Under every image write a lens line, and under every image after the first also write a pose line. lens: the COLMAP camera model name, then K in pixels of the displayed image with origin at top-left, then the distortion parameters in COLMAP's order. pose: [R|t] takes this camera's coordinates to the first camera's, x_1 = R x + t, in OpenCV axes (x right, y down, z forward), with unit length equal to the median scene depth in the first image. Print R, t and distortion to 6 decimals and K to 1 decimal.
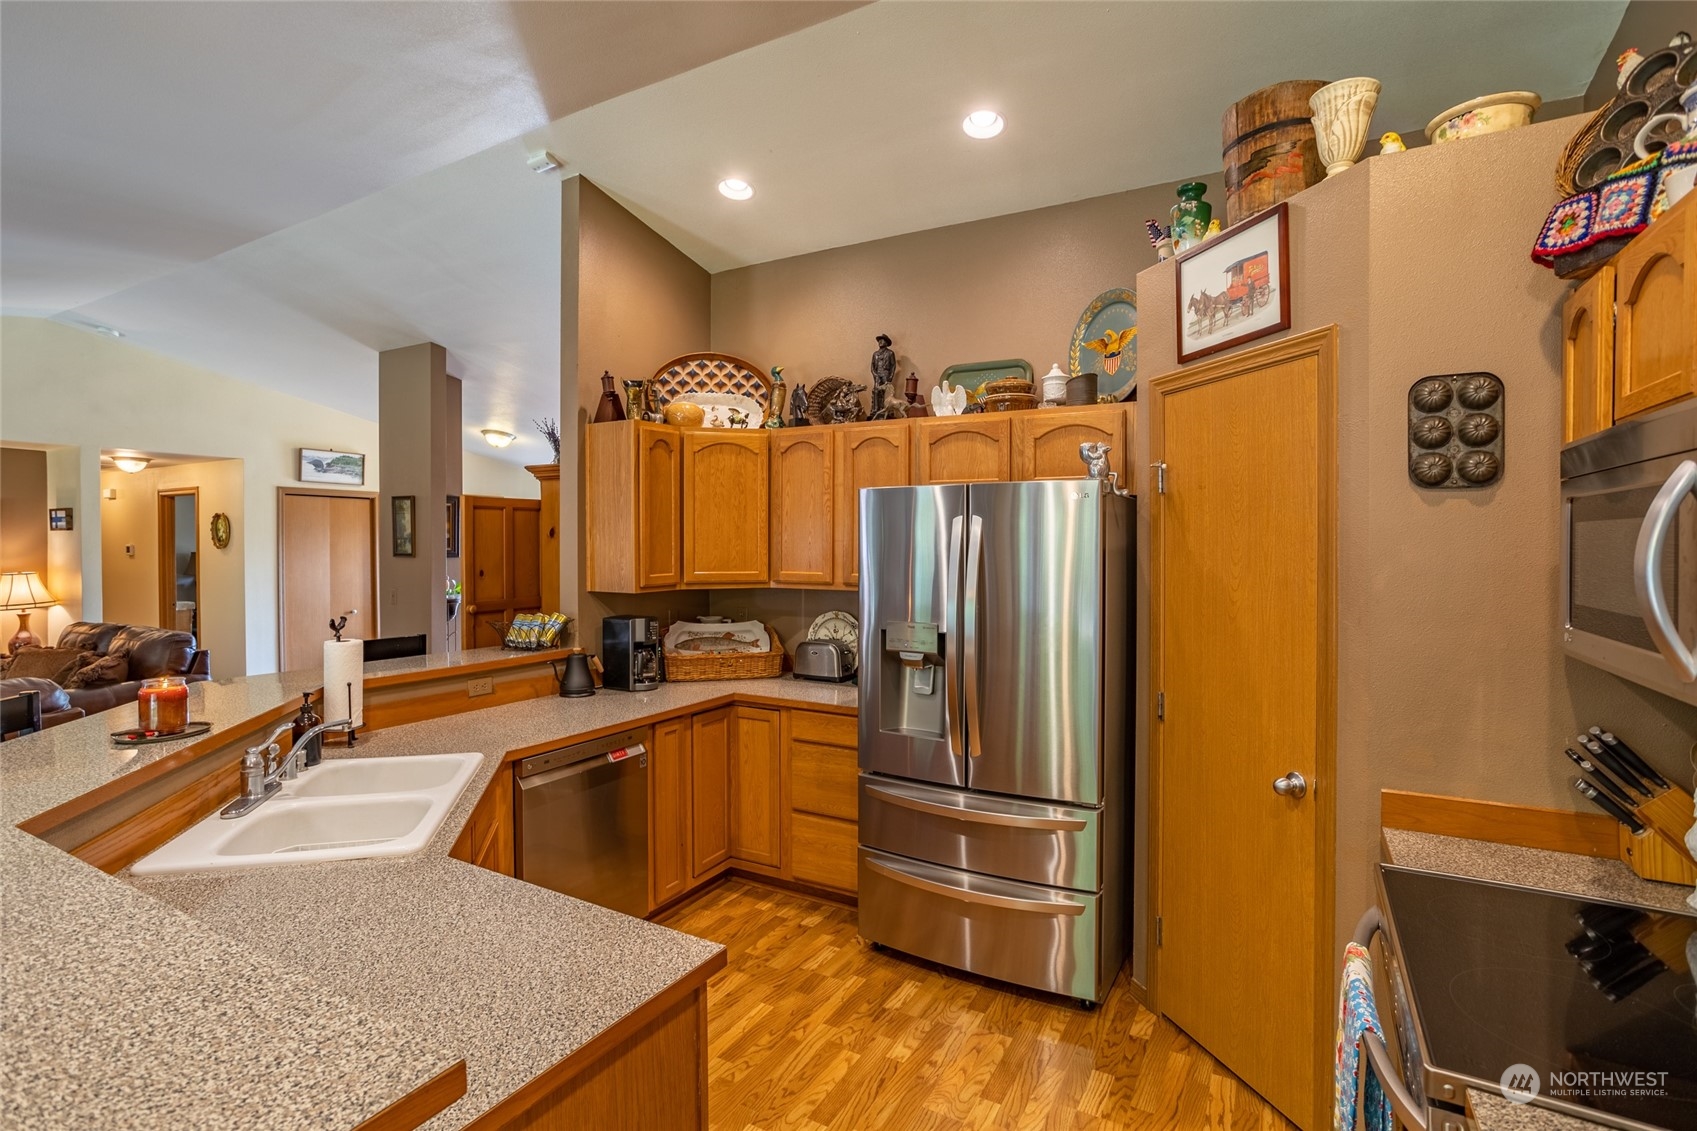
lens RADIAL K [[824.3, 0, 822.6], [0, 824.3, 549.9], [0, 0, 1]] dist [-0.047477, 0.026575]
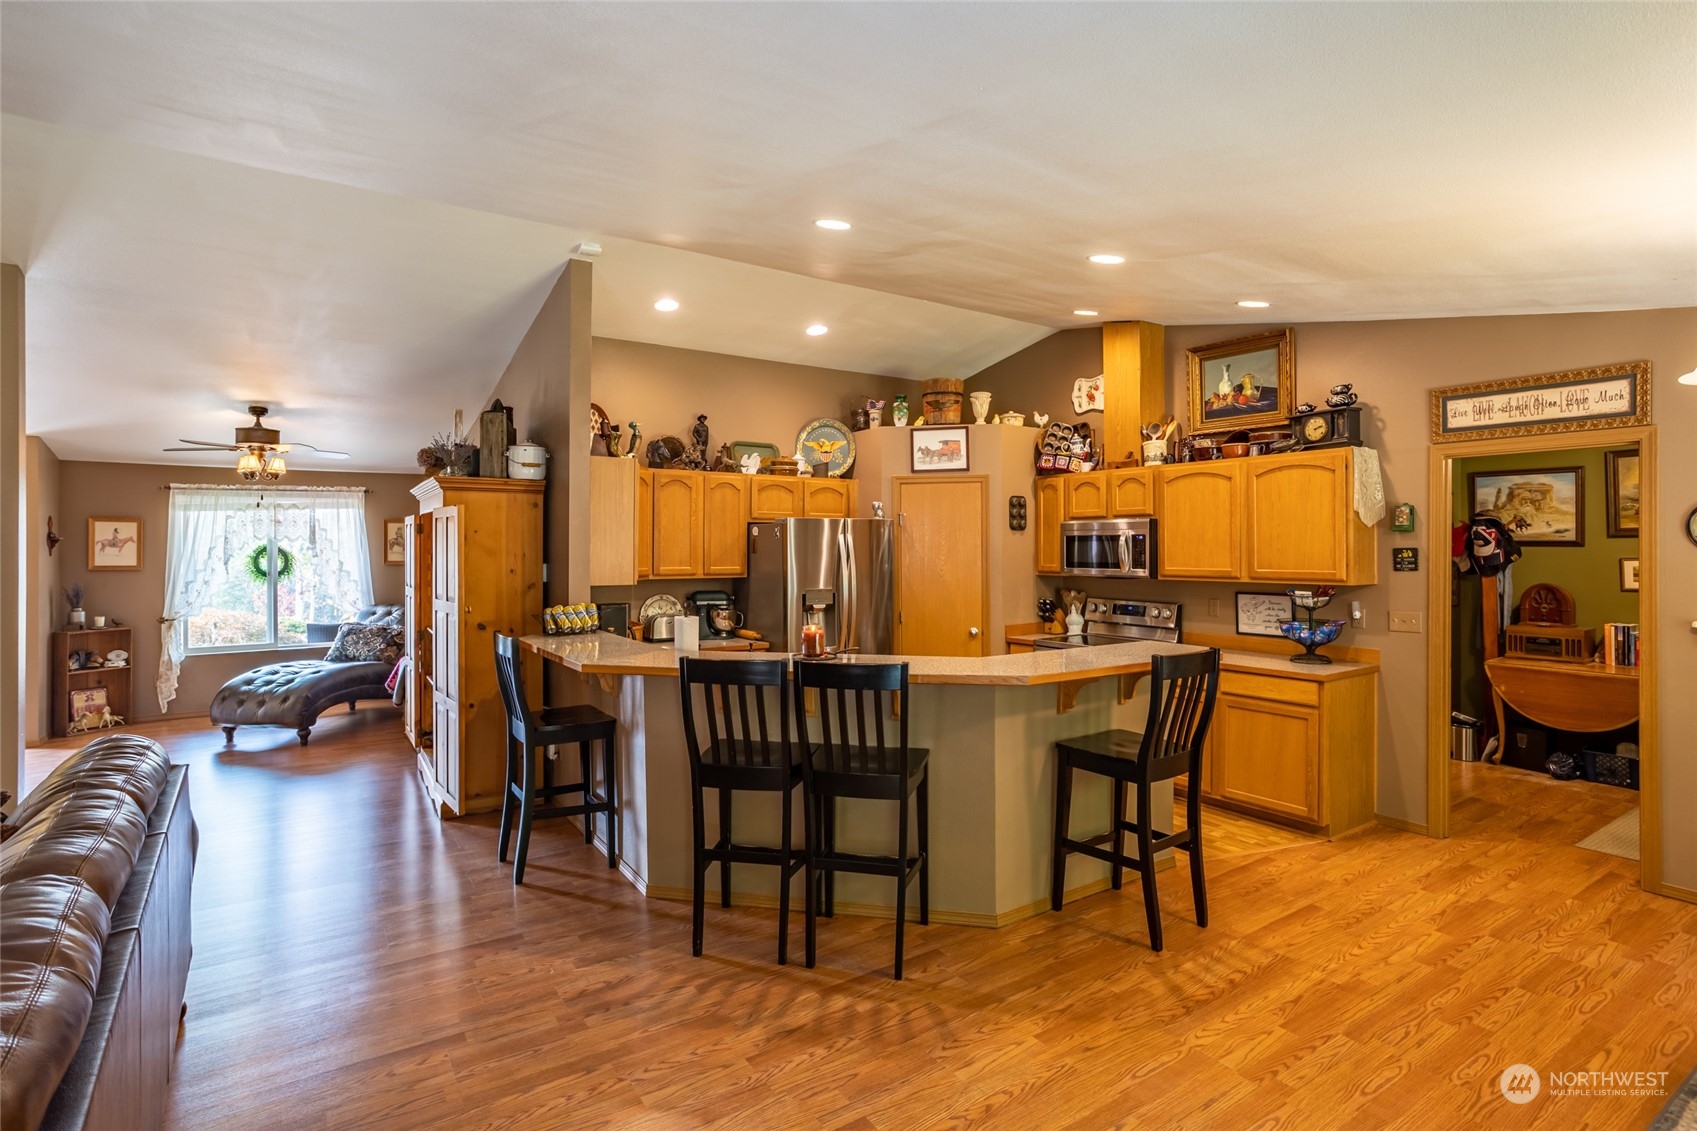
lens RADIAL K [[835.0, 0, 822.7], [0, 835.0, 536.7], [0, 0, 1]] dist [-0.053836, 0.031593]
pose [[0.442450, 0.010204, 0.896735, -1.308310], [0.011015, 0.999798, -0.016812, -0.000521], [-0.896725, 0.017316, 0.442248, 0.103081]]
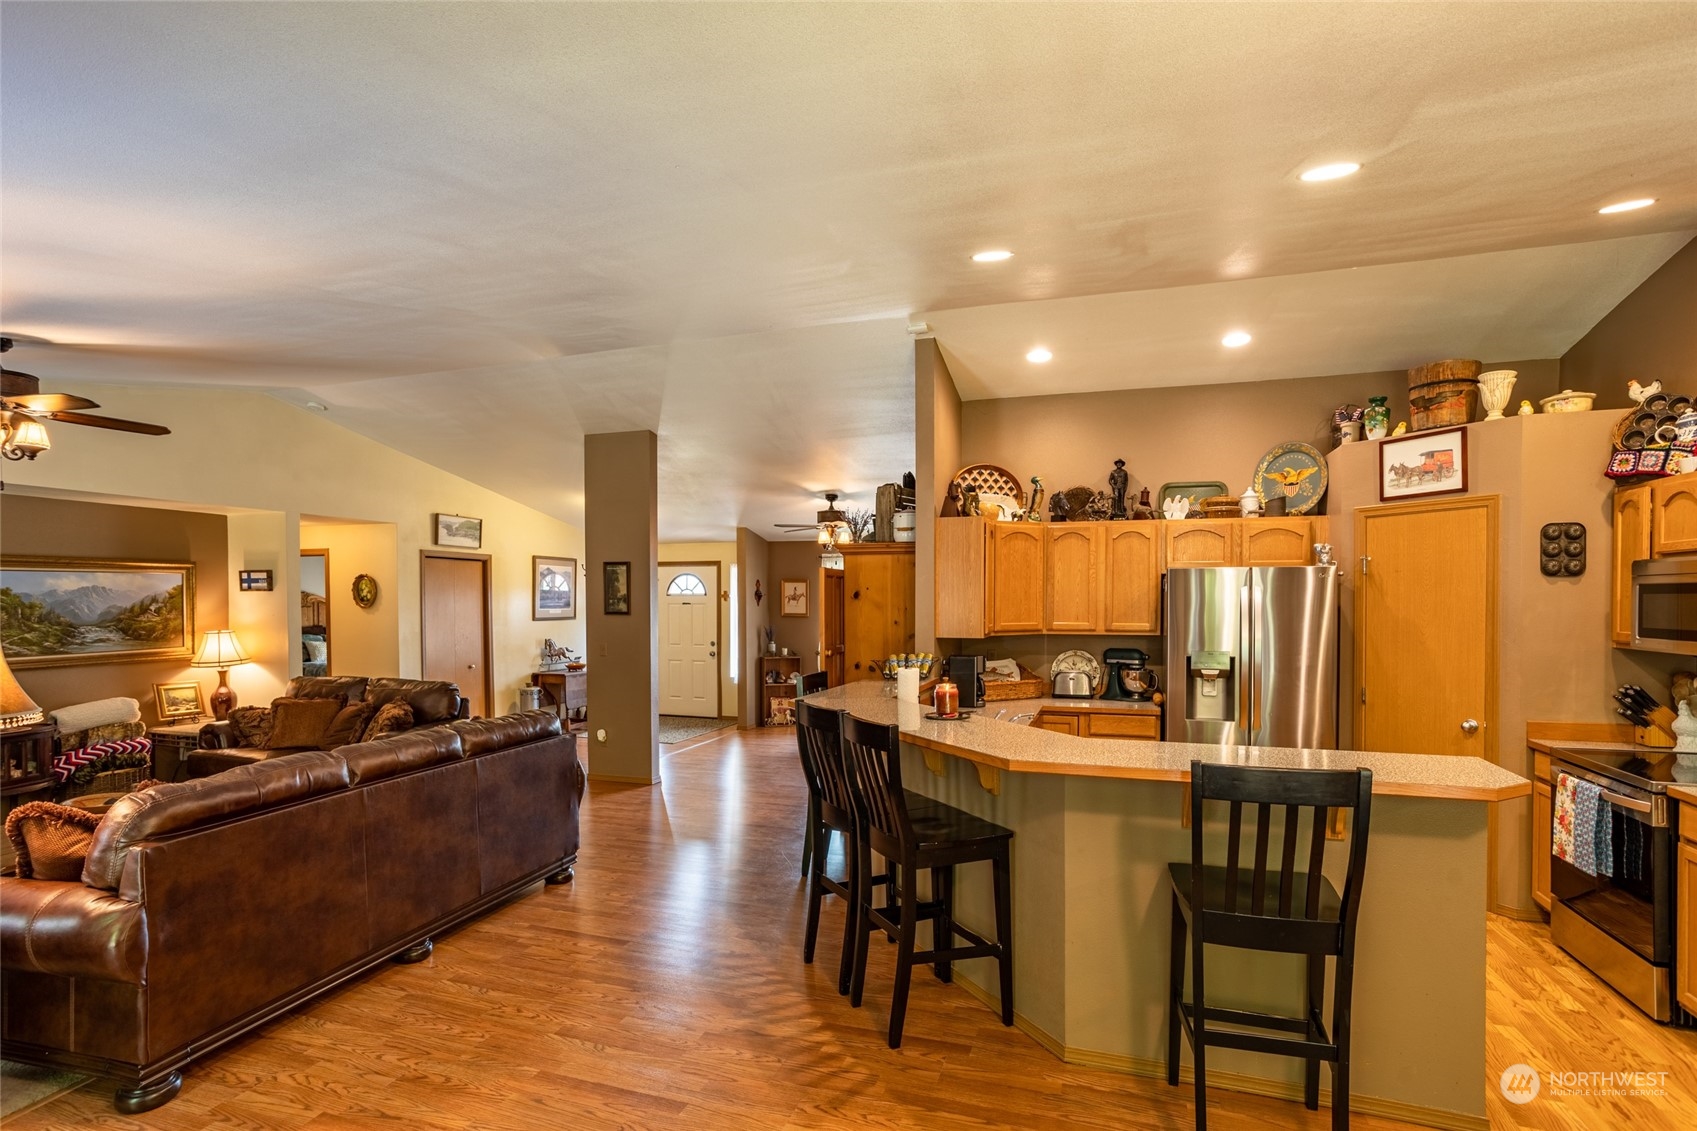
lens RADIAL K [[843.1, 0, 837.6], [0, 843.1, 612.3], [0, 0, 1]] dist [-0.030080, 0.021016]
pose [[0.977755, -0.005063, 0.209691, -0.764877], [0.003949, 0.999976, 0.005732, -0.001169], [-0.209715, -0.004776, 0.977751, -0.369421]]
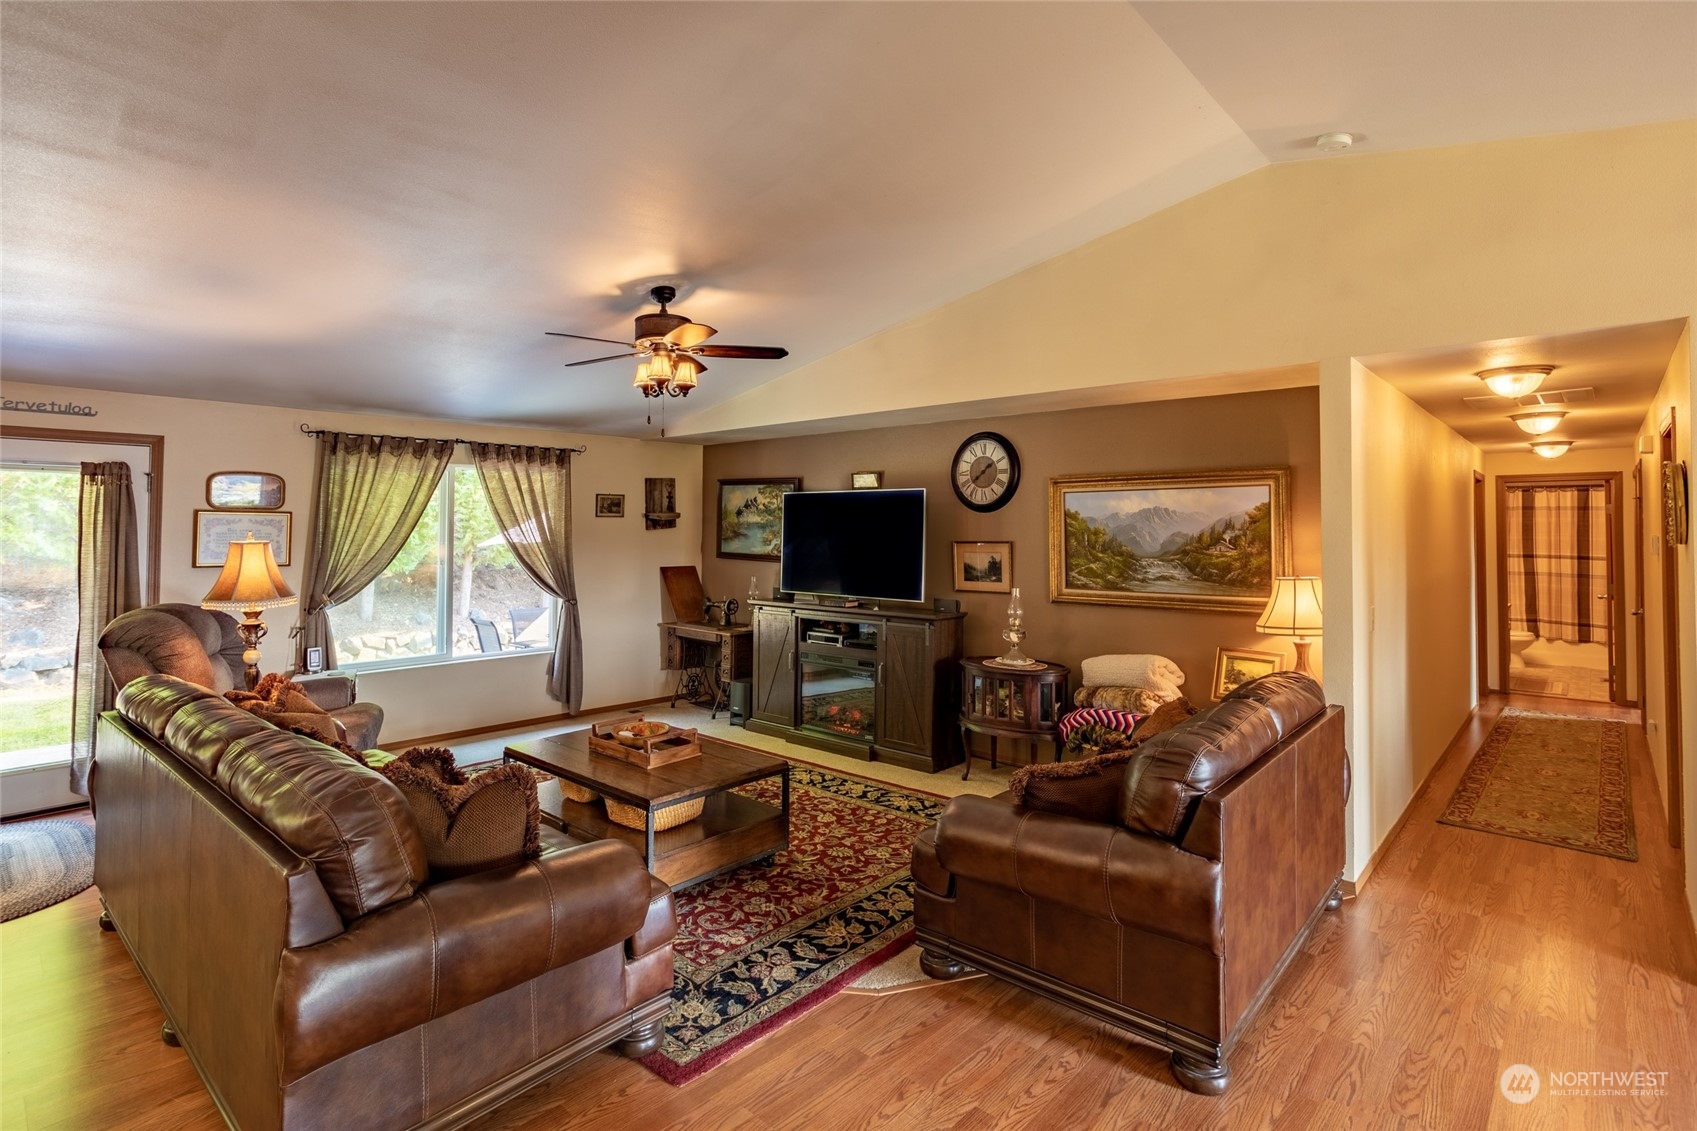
lens RADIAL K [[844.1, 0, 842.8], [0, 844.1, 513.7], [0, 0, 1]] dist [-0.047510, 0.026309]
pose [[-0.193631, -0.019125, -0.980888, -0.490283], [-0.014606, 0.999755, -0.016610, -0.011508], [0.980966, 0.011111, -0.193863, 1.374202]]
